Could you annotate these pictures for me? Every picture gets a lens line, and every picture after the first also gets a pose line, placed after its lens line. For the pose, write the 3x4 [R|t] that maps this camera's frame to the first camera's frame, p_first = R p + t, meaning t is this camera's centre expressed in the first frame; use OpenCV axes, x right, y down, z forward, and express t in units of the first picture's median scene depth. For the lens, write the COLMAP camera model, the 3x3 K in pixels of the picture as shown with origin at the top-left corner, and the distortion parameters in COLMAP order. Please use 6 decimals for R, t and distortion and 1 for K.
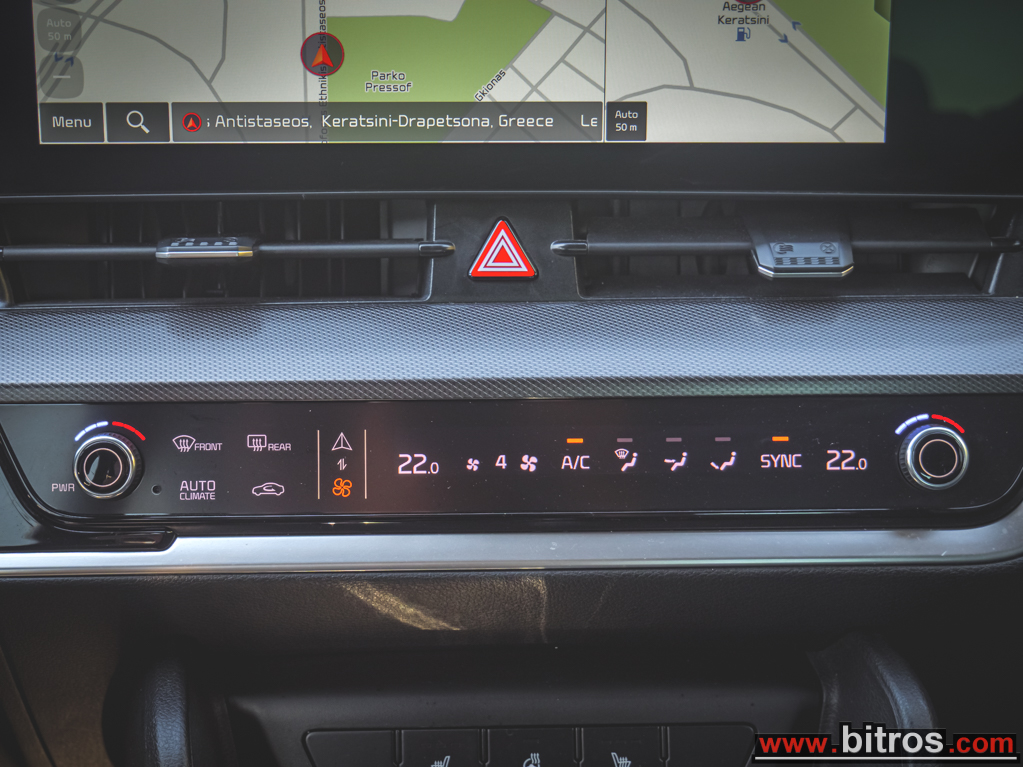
lens RADIAL K [[1867.4, 0, 504.4], [0, 1867.4, 383.5], [0, 0, 1]] dist [0.014153, 0.000000]
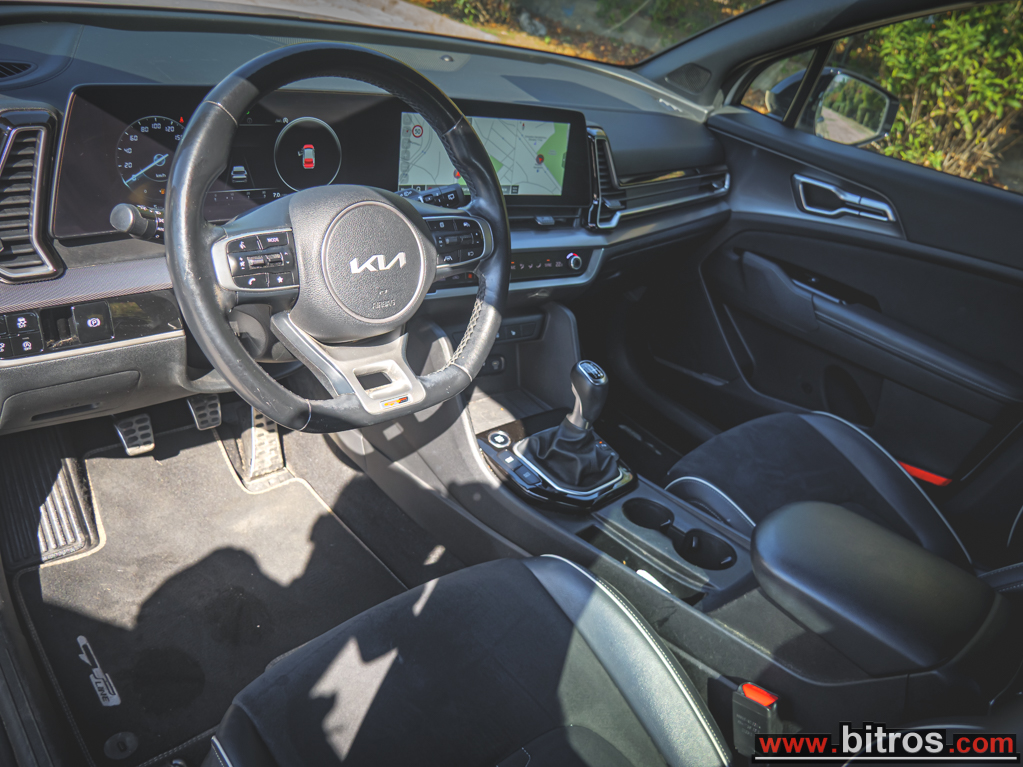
lens RADIAL K [[742.7, 0, 513.0], [0, 742.7, 379.8], [0, 0, 1]] dist [-0.035325, 0.005780]
pose [[0.831174, -0.130926, 0.540379, -0.959135], [0.014767, 0.976736, 0.213935, -0.076523], [-0.555817, -0.169837, 0.813771, -0.513821]]
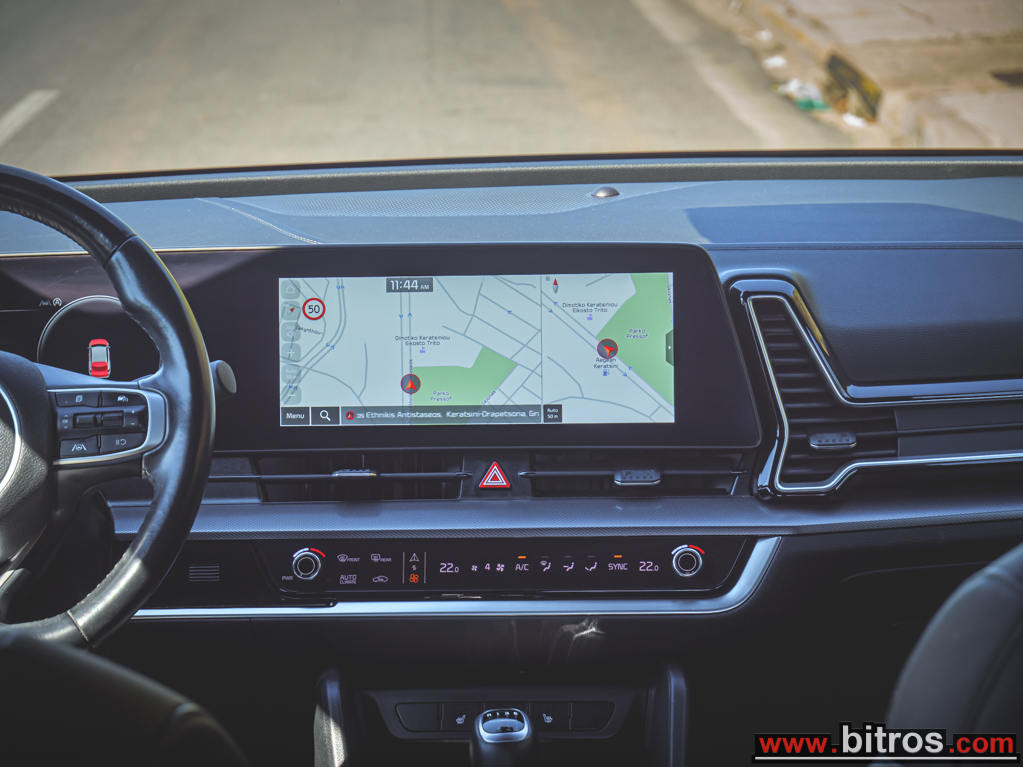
lens RADIAL K [[3544.2, 0, 511.2], [0, 3544.2, 383.4], [0, 0, 1]] dist [-0.052265, 0.000000]
pose [[0.992136, -0.011299, -0.124651, 0.525301], [-0.016252, 0.975855, -0.217813, 0.709389], [0.124103, 0.218126, 0.967998, -2.932484]]
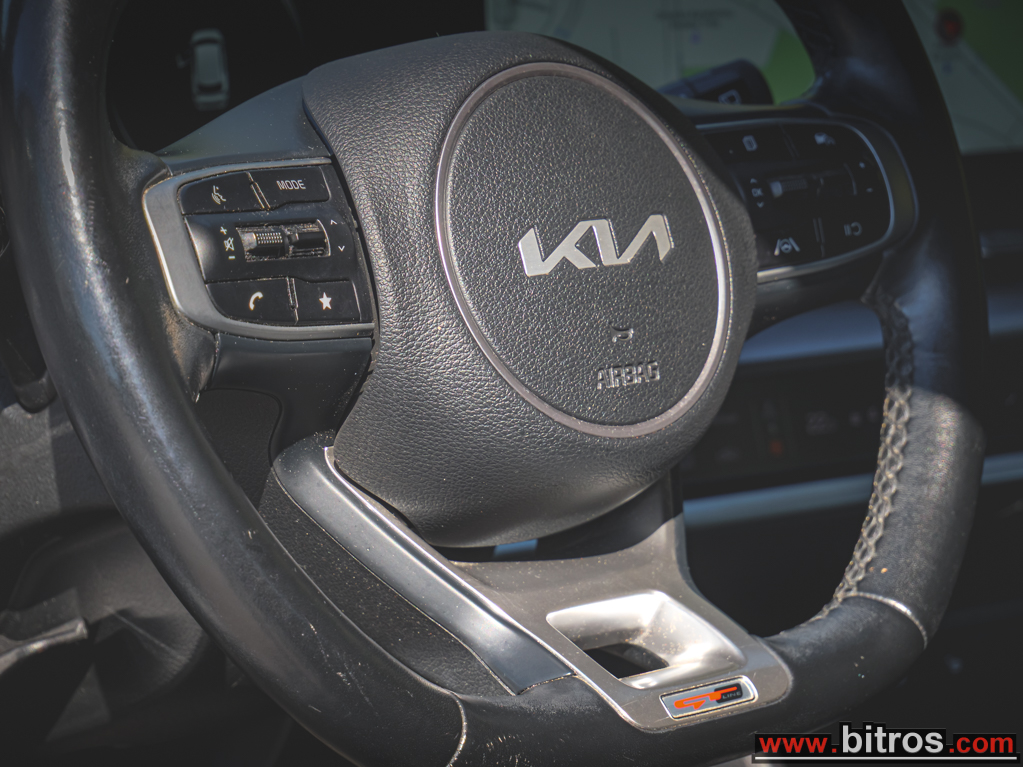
lens RADIAL K [[3544.2, 0, 511.3], [0, 3544.2, 383.1], [0, 0, 1]] dist [-0.052265, 0.000000]
pose [[0.838291, -0.088521, 0.537990, -1.416880], [0.159052, 0.983517, -0.086005, 0.179500], [-0.521509, 0.157665, 0.838553, -0.809541]]
